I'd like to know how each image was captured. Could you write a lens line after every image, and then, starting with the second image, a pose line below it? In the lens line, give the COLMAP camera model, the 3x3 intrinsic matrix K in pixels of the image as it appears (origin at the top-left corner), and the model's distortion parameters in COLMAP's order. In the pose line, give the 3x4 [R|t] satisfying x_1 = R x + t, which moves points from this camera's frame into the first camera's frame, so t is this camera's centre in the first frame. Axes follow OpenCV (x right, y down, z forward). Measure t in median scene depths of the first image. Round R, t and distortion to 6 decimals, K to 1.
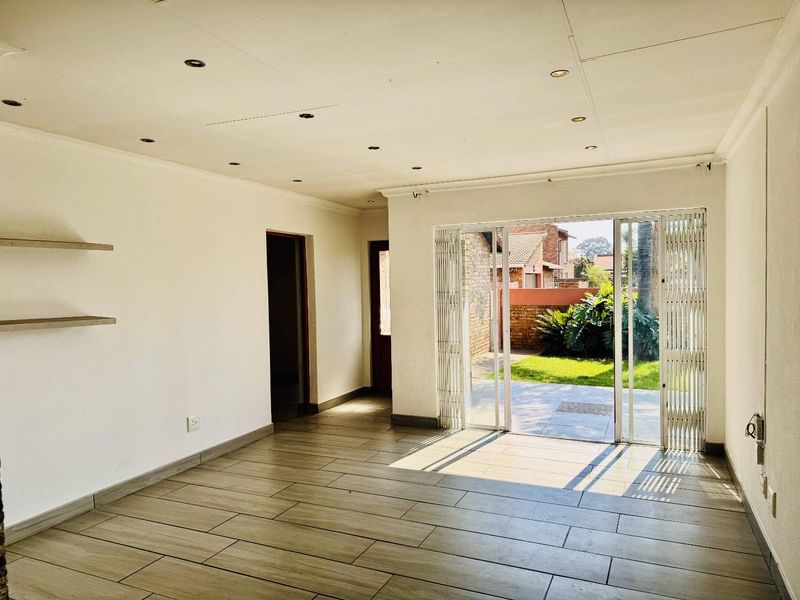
lens RADIAL K [[562.4, 0, 401.5], [0, 562.4, 301.5], [0, 0, 1]] dist [0.063075, -0.054072]
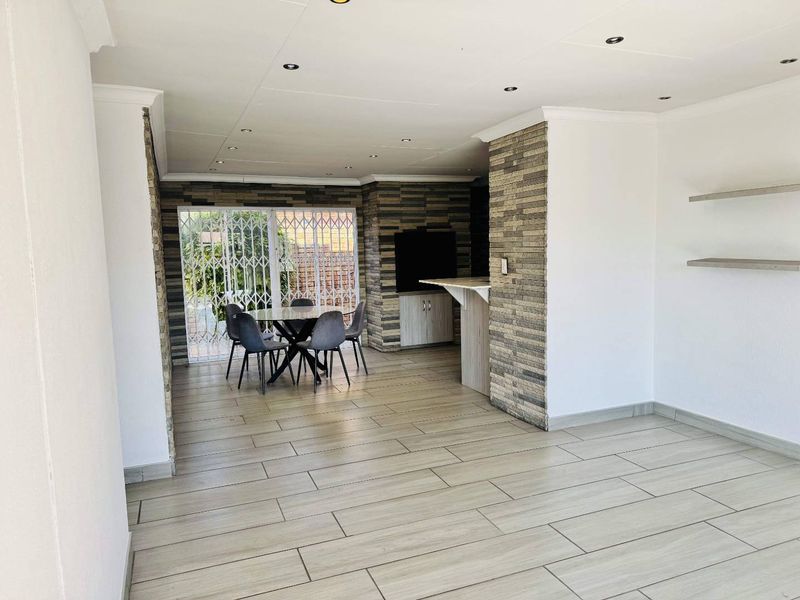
lens RADIAL K [[562.4, 0, 403.7], [0, 562.4, 301.0], [0, 0, 1]] dist [0.063075, -0.054072]
pose [[-0.683013, 0.109135, -0.722207, 0.644153], [0.017179, 0.990901, 0.133492, -0.051390], [0.730204, 0.078770, -0.678673, 1.246237]]
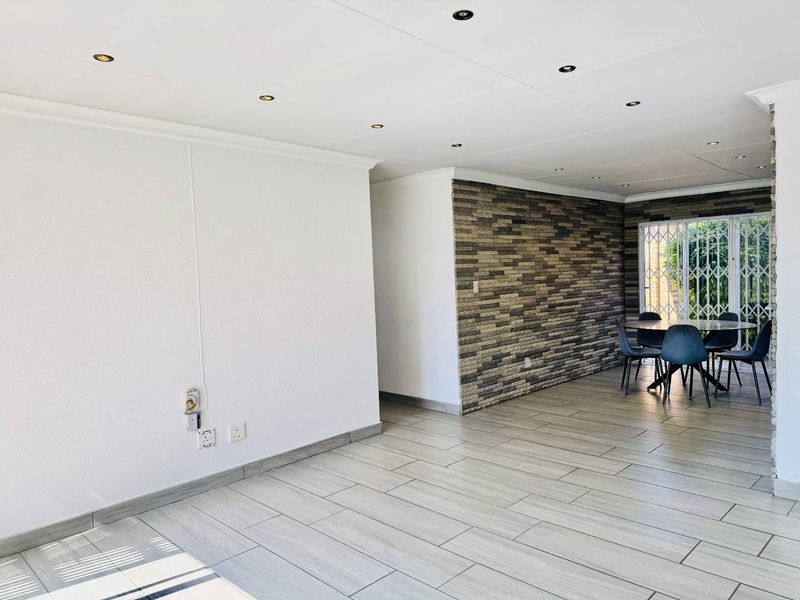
lens RADIAL K [[562.4, 0, 403.4], [0, 562.4, 303.4], [0, 0, 1]] dist [0.063075, -0.054072]
pose [[-0.938266, 0.038084, 0.343813, -0.194689], [0.067111, 0.995077, 0.072922, -0.039150], [-0.339343, 0.091493, -0.936202, 1.761104]]
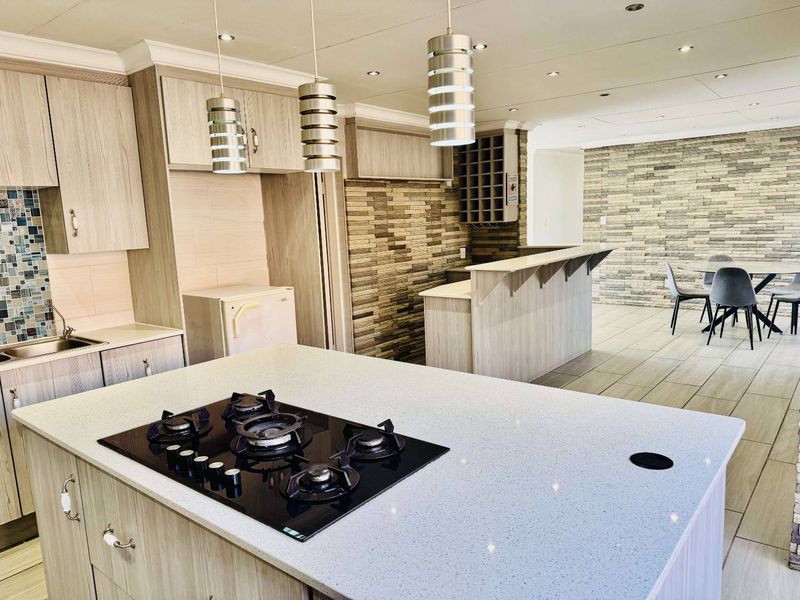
lens RADIAL K [[562.4, 0, 399.6], [0, 562.4, 300.8], [0, 0, 1]] dist [0.063075, -0.054072]
pose [[0.246144, -0.135018, 0.959783, -2.374702], [0.062669, 0.990395, 0.123252, 0.033842], [-0.967205, 0.029811, 0.252241, 0.405945]]
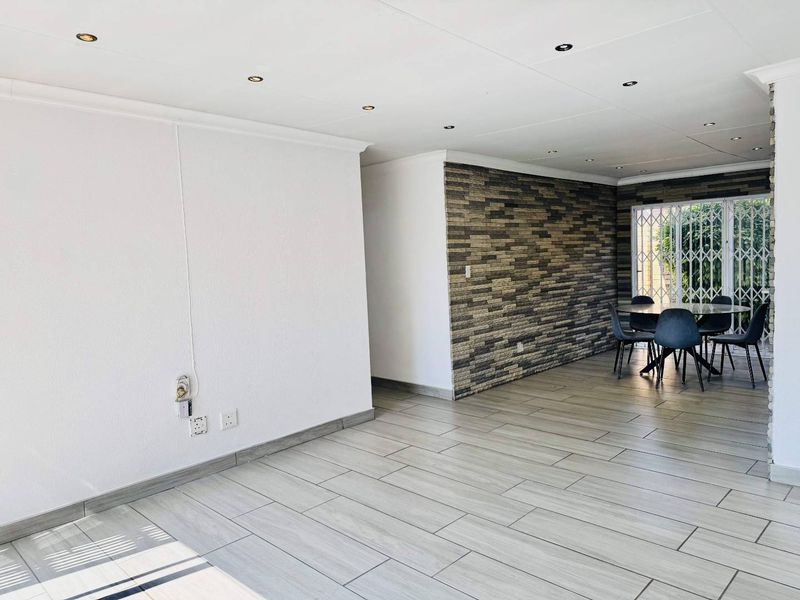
lens RADIAL K [[562.4, 0, 395.1], [0, 562.4, 299.9], [0, 0, 1]] dist [0.063075, -0.054072]
pose [[-0.939130, 0.034668, 0.341807, -0.185476], [0.071153, 0.992952, 0.094784, -0.040755], [-0.336112, 0.113335, -0.934978, 1.749473]]
